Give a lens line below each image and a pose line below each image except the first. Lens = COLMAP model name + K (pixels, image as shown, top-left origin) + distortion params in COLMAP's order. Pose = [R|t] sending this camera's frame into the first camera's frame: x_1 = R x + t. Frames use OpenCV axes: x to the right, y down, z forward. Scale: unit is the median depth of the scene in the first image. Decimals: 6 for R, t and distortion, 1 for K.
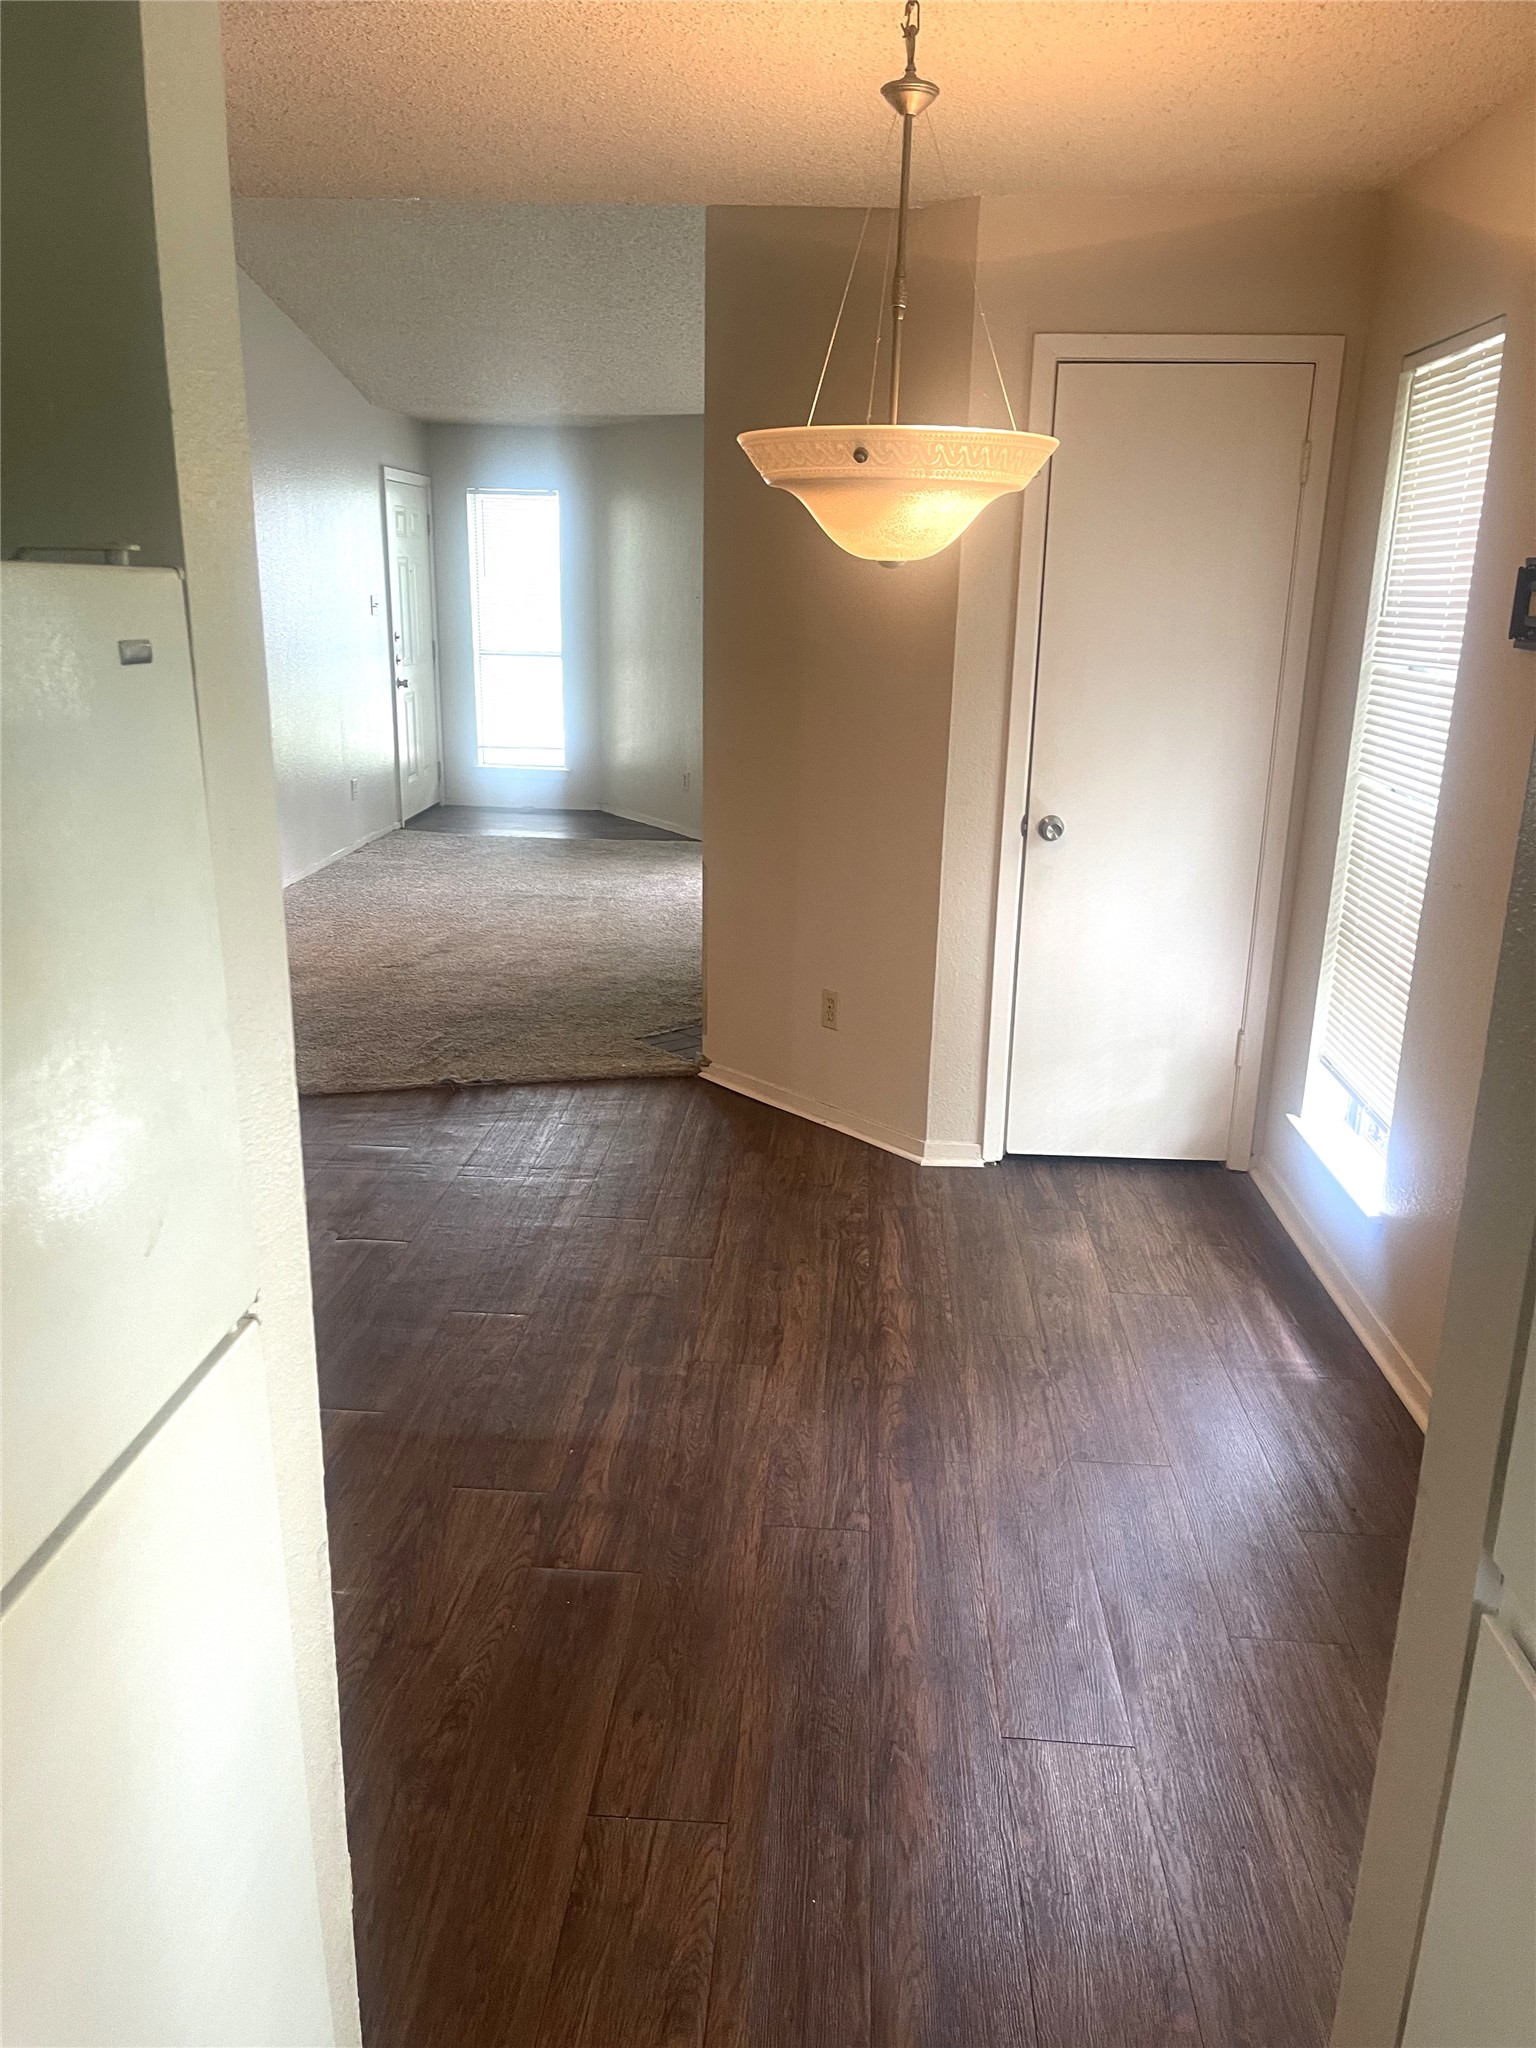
lens RADIAL K [[1547.8, 0, 759.9], [0, 1547.8, 1008.0], [0, 0, 1]] dist [0.080395, -0.110716]
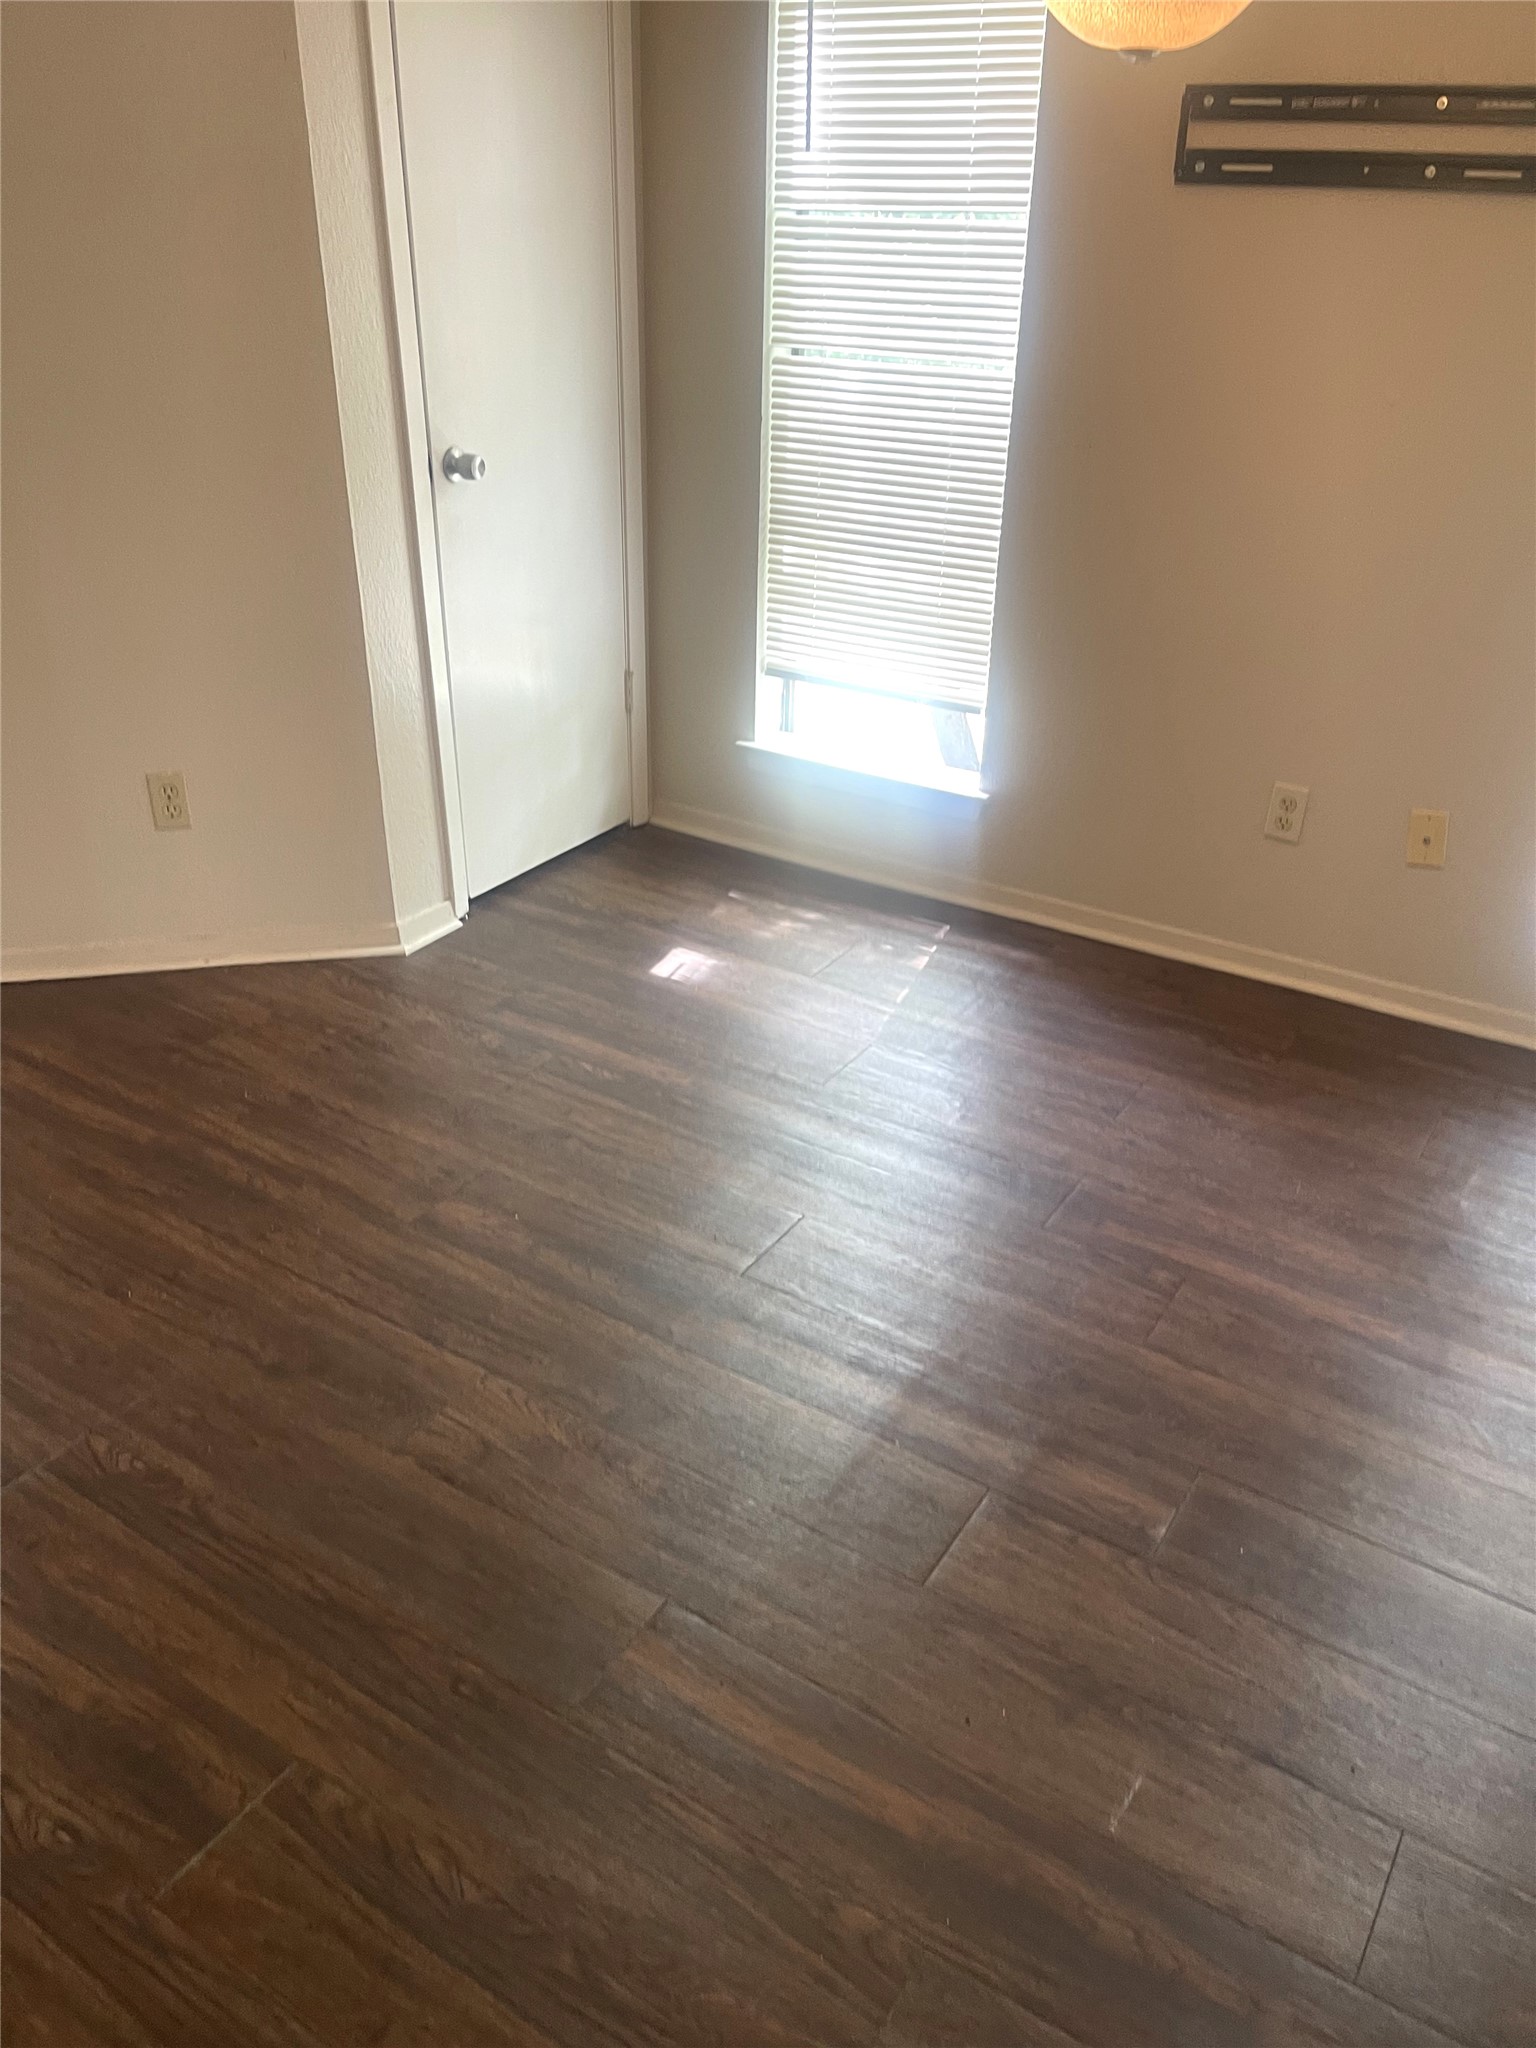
lens RADIAL K [[1547.8, 0, 759.9], [0, 1547.8, 1008.0], [0, 0, 1]] dist [0.080395, -0.110716]
pose [[0.490367, -0.419285, 0.764029, -0.270874], [0.218619, 0.907815, 0.357879, -0.073558], [-0.843651, -0.008461, 0.536826, 0.297065]]
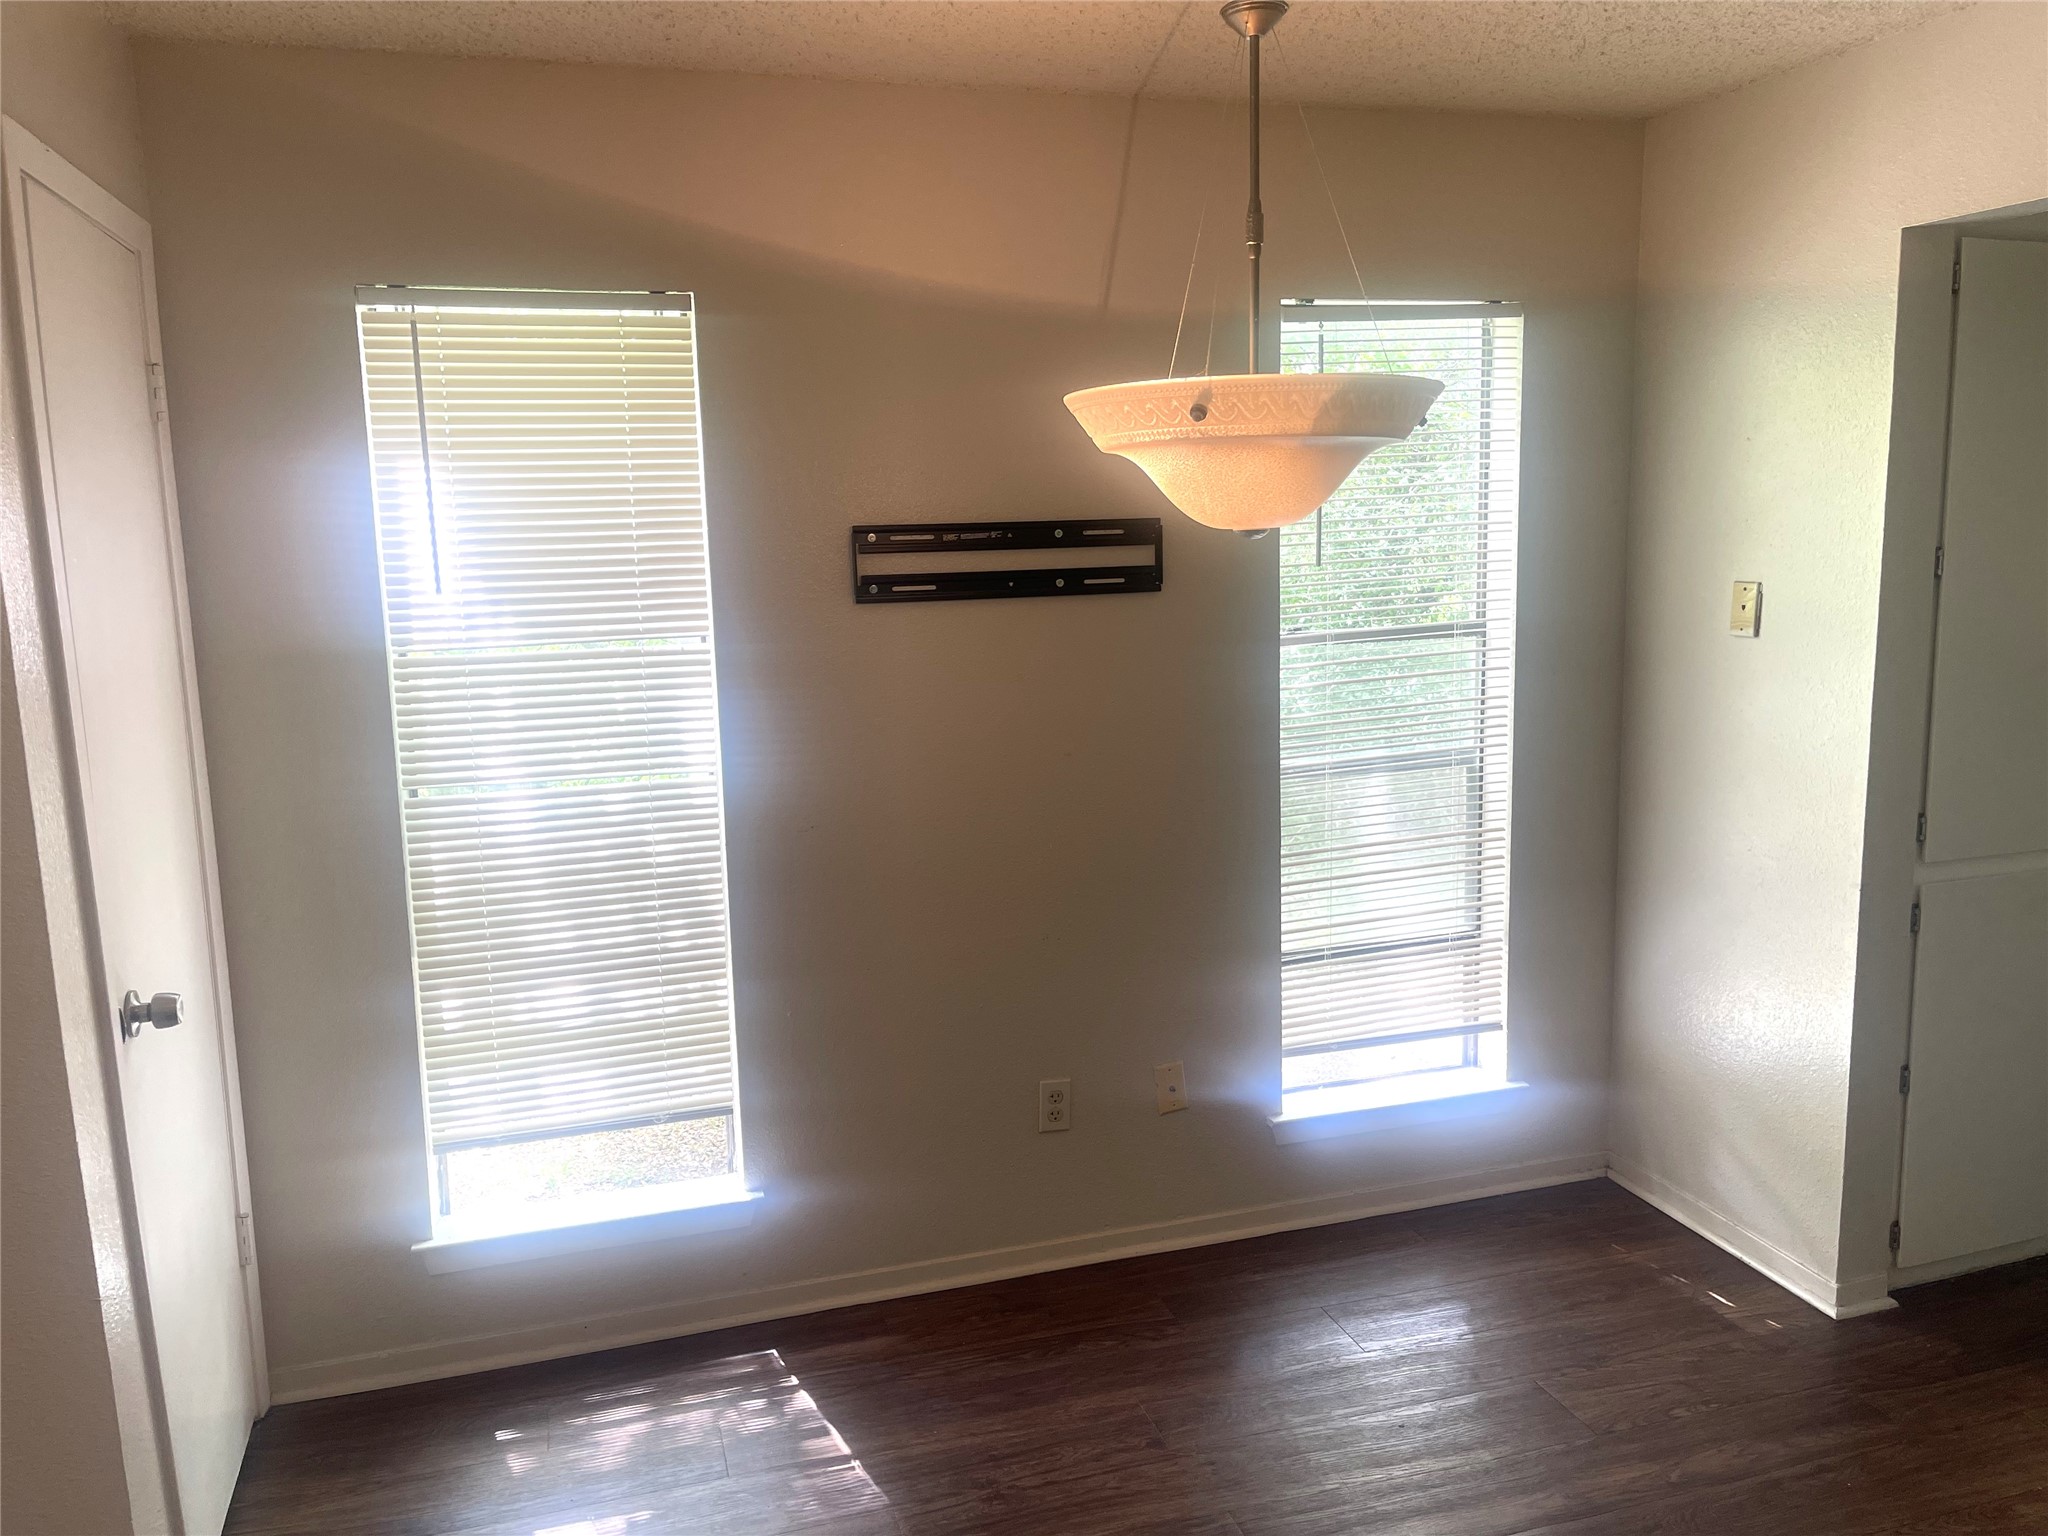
lens RADIAL K [[1547.8, 0, 1024.0], [0, 1547.8, 768.0], [0, 0, 1]] dist [0.080395, -0.110716]
pose [[-0.338697, -0.150082, 0.928849, -0.259259], [0.265657, 0.931776, 0.247425, -0.156159], [-0.902613, 0.330557, -0.275719, 0.533789]]
